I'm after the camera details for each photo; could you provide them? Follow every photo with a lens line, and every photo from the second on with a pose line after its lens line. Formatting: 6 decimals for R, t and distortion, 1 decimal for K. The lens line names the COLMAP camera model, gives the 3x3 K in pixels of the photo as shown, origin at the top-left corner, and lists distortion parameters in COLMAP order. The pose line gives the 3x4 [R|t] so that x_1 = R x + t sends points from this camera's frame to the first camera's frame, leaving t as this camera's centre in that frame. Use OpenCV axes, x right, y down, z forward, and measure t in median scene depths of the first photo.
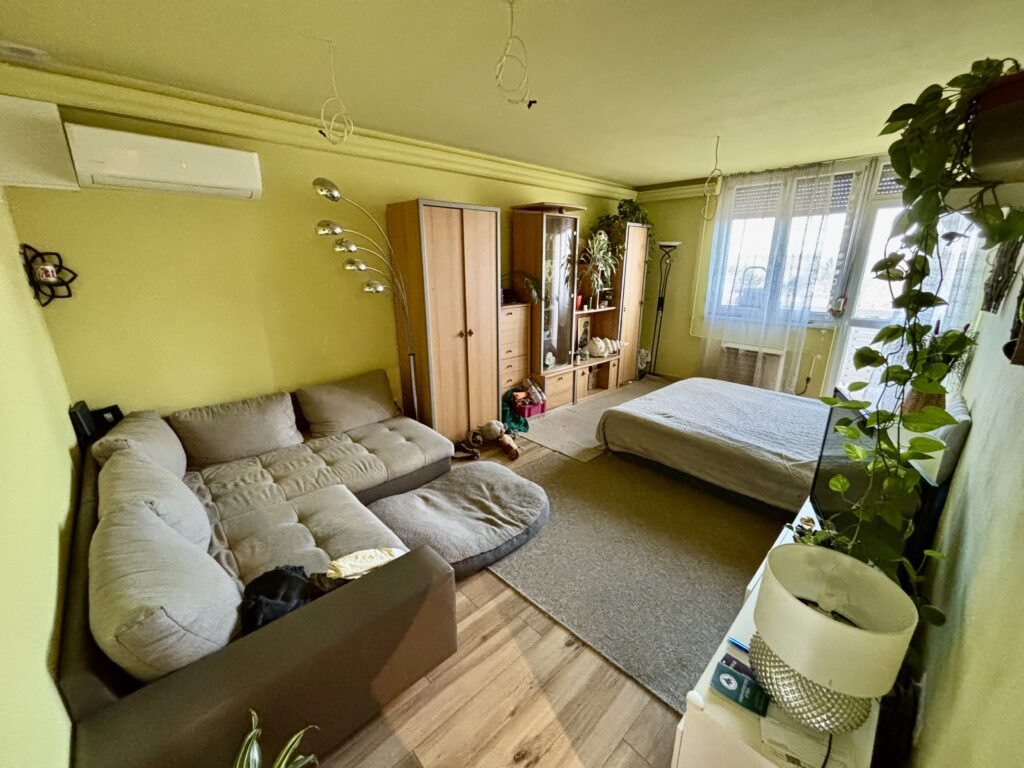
lens RADIAL K [[412.8, 0, 509.8], [0, 412.8, 381.8], [0, 0, 1]] dist [-0.000112, 0.000056]
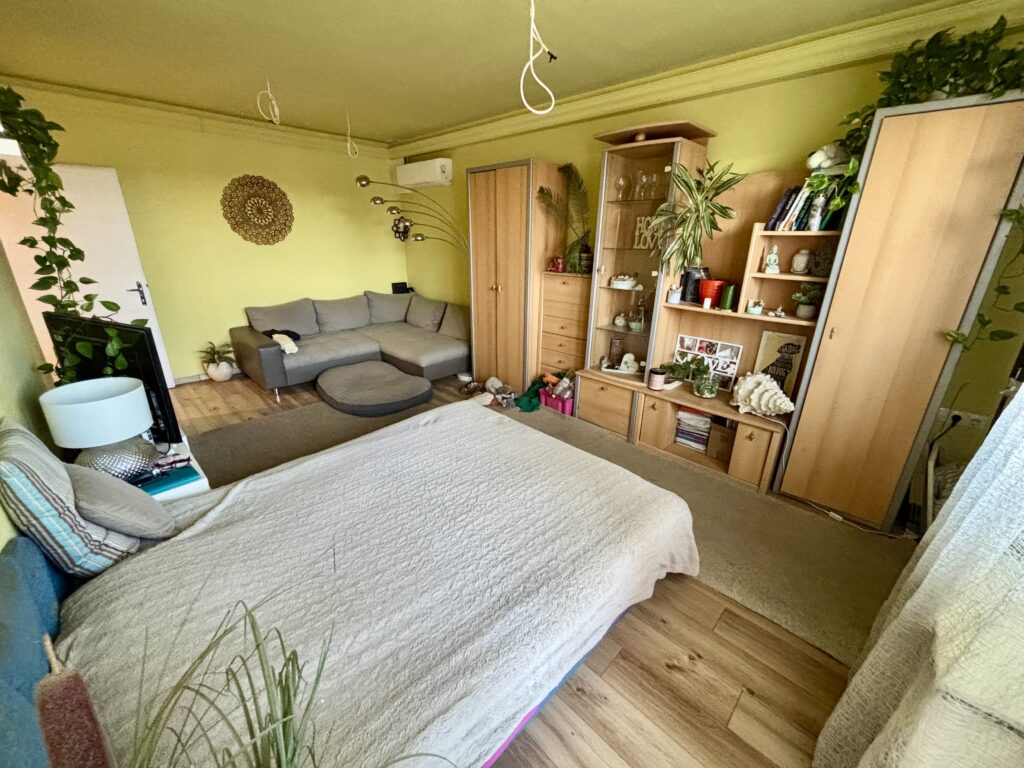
lens RADIAL K [[412.8, 0, 508.5], [0, 412.8, 386.7], [0, 0, 1]] dist [-0.000112, 0.000056]
pose [[0.032789, 0.344374, -0.938260, 1.579383], [-0.296785, 0.899776, 0.319878, -0.382627], [0.954381, 0.267972, 0.131708, 1.518953]]
